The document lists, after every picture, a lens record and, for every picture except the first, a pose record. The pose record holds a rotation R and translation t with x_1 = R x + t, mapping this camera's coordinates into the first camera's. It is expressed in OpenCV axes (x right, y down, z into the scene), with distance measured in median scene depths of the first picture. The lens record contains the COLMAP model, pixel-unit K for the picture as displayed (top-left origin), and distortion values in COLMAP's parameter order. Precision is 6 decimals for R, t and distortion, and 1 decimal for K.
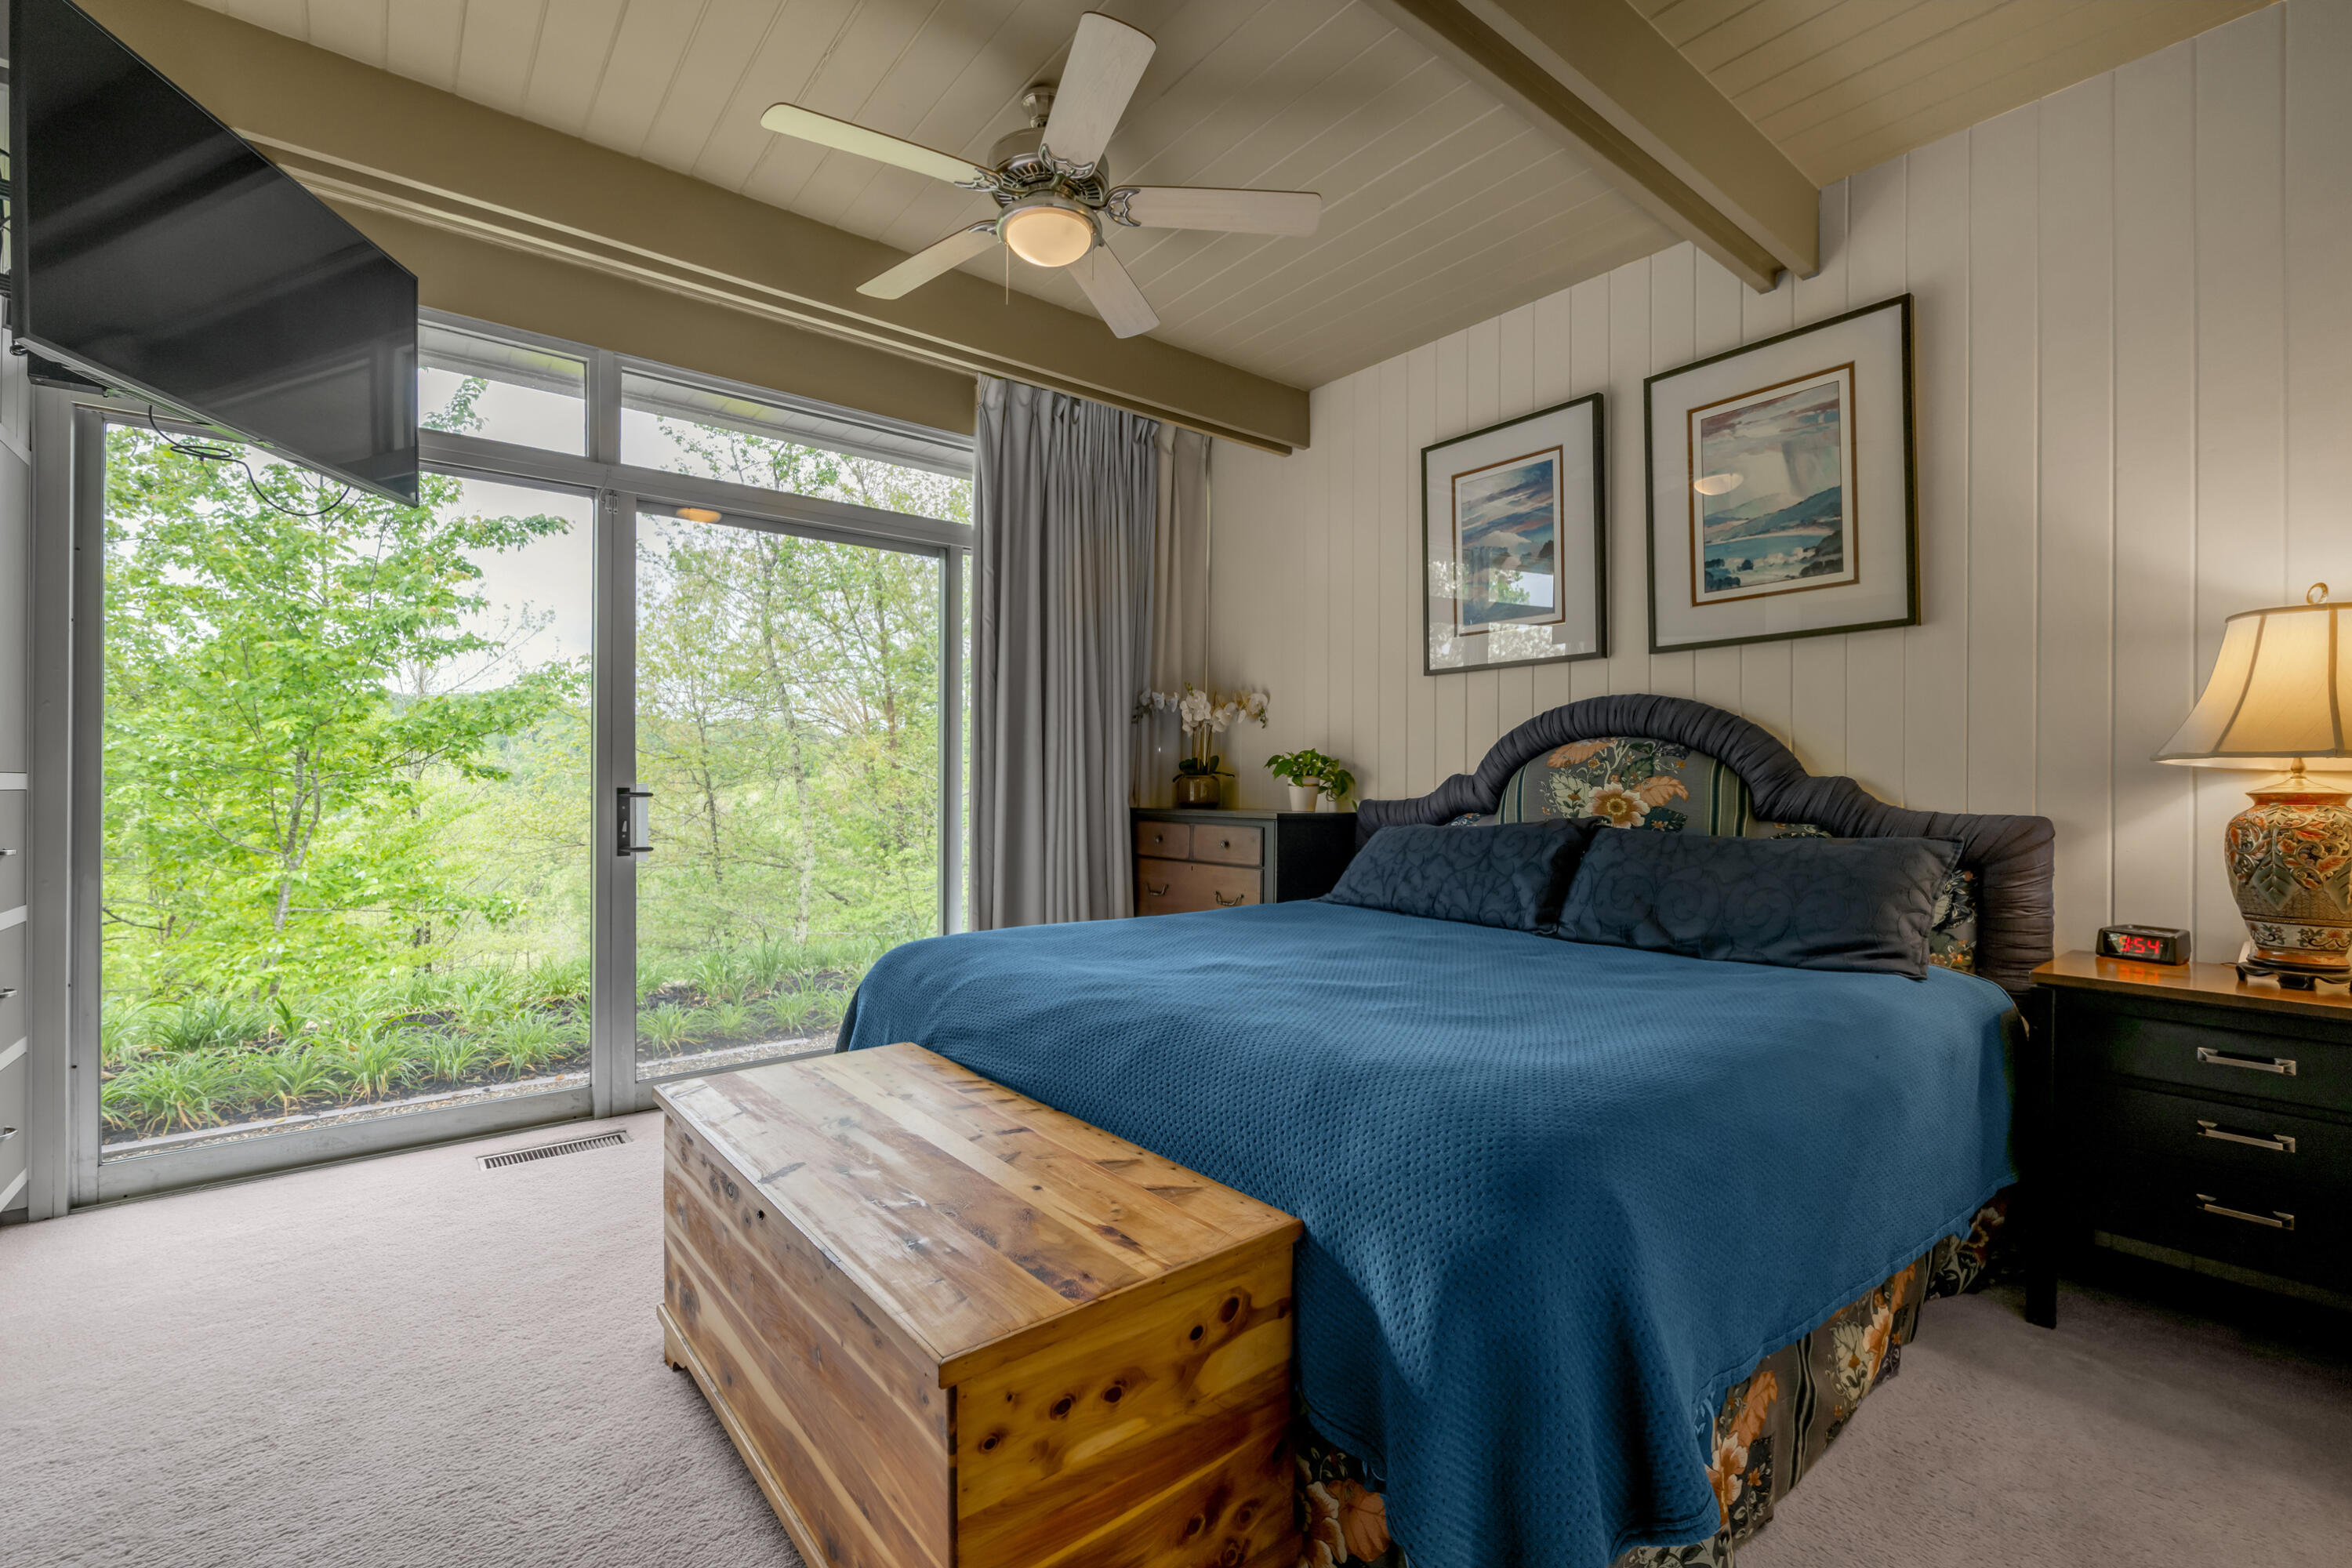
lens RADIAL K [[1014.9, 0, 1176.0], [0, 1014.9, 784.0], [0, 0, 1]] dist [-0.002496, -0.000876]
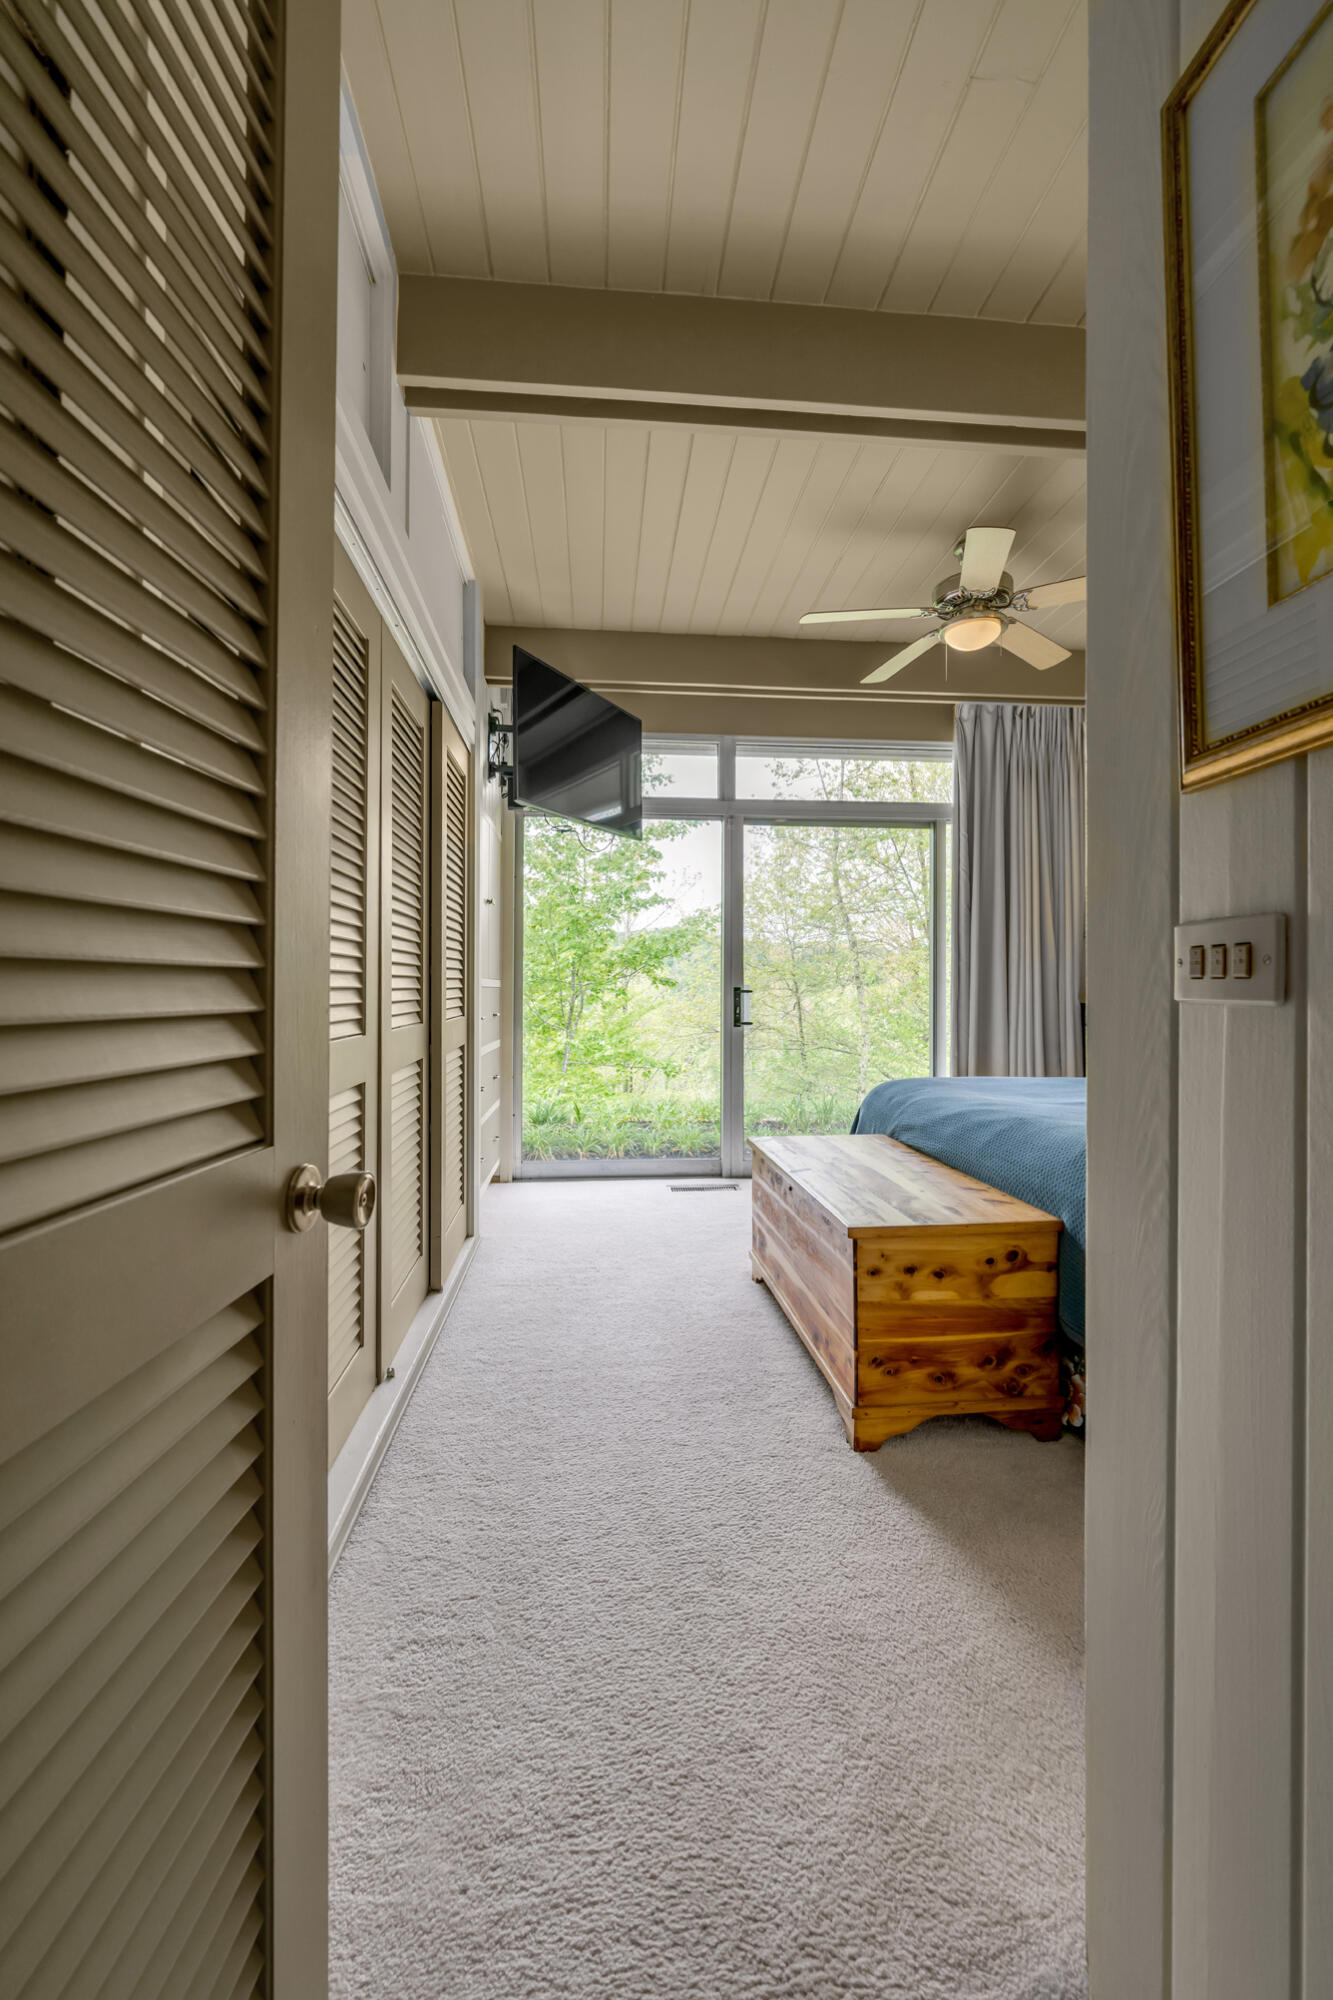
lens RADIAL K [[813.1, 0, 666.5], [0, 813.1, 1000.0], [0, 0, 1]] dist [-0.000017, 0.000011]
pose [[0.829548, 0.006051, -0.558403, 0.121295], [0.000981, 0.999924, 0.012292, 0.007992], [0.558435, -0.010744, 0.829479, -0.203580]]
